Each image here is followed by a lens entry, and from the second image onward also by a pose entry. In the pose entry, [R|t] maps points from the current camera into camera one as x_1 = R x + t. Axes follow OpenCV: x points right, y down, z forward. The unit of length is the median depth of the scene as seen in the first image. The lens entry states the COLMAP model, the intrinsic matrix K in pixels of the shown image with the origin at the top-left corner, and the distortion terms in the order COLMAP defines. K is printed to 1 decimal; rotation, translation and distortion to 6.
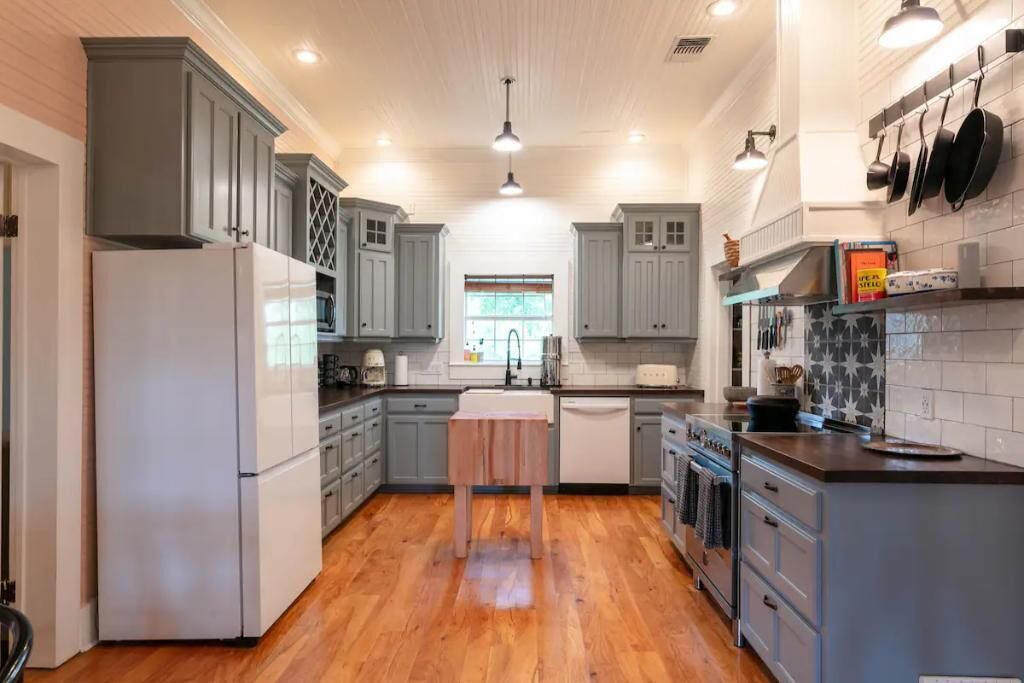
lens RADIAL K [[625.7, 0, 510.4], [0, 625.7, 347.3], [0, 0, 1]] dist [0.003200, 0.003093]
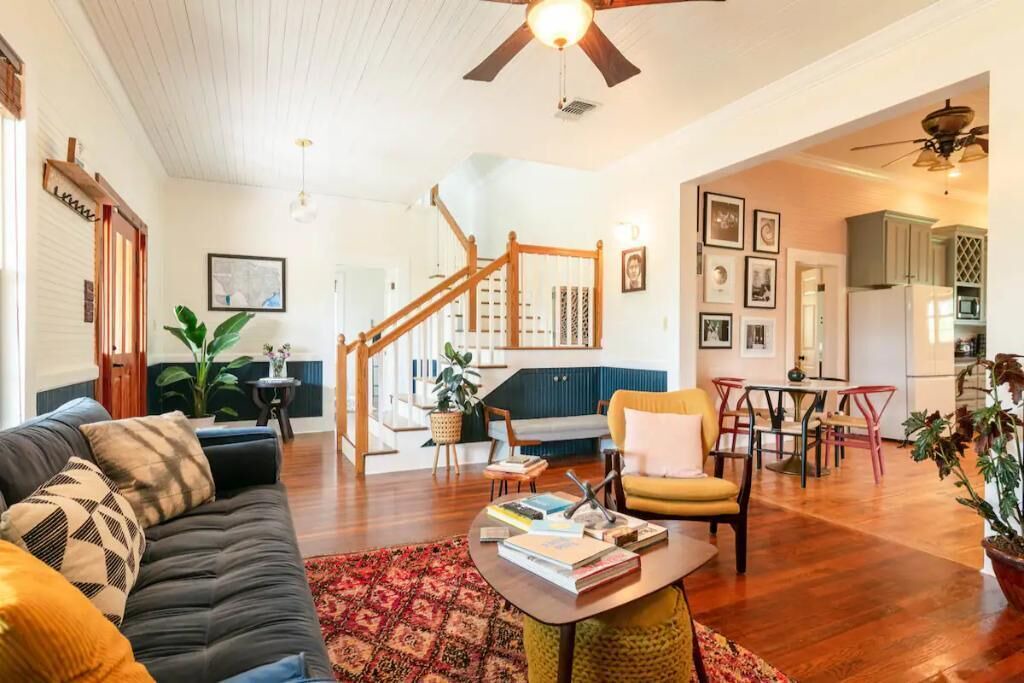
lens RADIAL K [[522.9, 0, 508.7], [0, 522.9, 345.8], [0, 0, 1]] dist [0.003416, -0.000429]
pose [[0.461674, 0.009661, -0.886997, 0.414683], [-0.003013, 0.999952, 0.009323, 0.038837], [0.887044, -0.001631, 0.461681, -0.829554]]
